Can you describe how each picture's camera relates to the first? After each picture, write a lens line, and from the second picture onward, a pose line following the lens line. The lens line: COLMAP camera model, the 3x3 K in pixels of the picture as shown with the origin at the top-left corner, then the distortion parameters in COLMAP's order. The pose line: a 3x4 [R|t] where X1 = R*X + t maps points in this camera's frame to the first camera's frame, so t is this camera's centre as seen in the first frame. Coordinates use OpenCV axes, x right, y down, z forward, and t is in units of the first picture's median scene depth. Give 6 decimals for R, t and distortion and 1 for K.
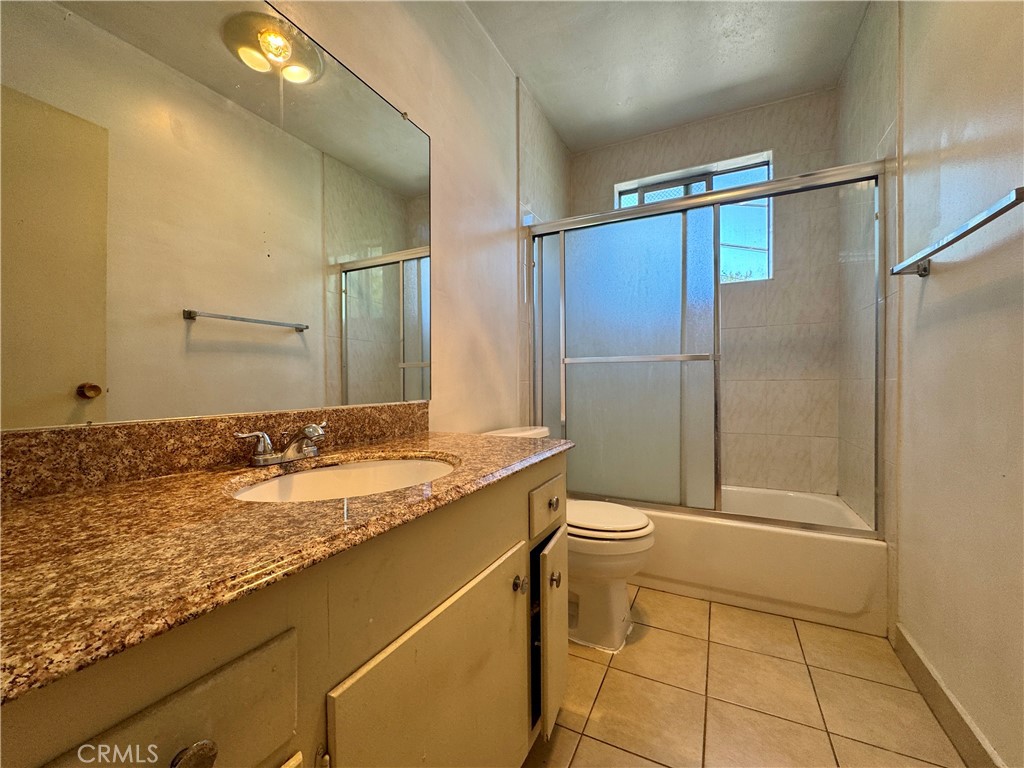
lens RADIAL K [[408.8, 0, 509.0], [0, 408.8, 378.2], [0, 0, 1]] dist [-0.016270, 0.001812]
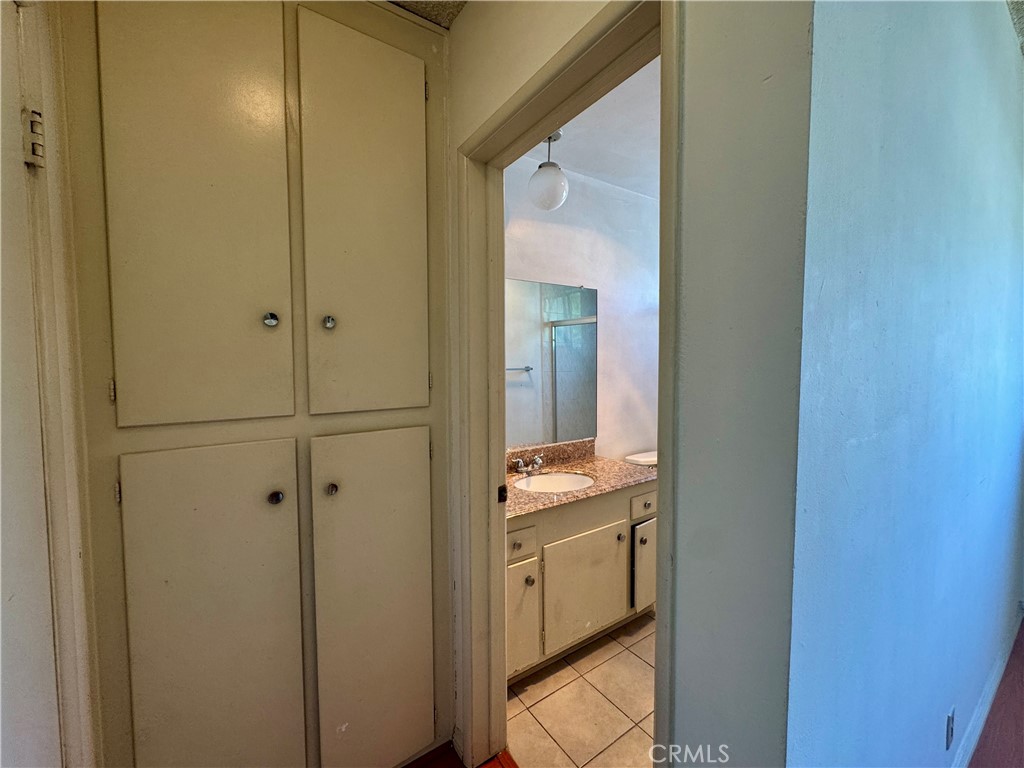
lens RADIAL K [[408.8, 0, 505.7], [0, 408.8, 383.2], [0, 0, 1]] dist [-0.016270, 0.001812]
pose [[0.871059, 0.024989, -0.490543, 0.518826], [0.008338, 0.997809, 0.065635, -0.470655], [0.491108, -0.061262, 0.868942, -1.149391]]
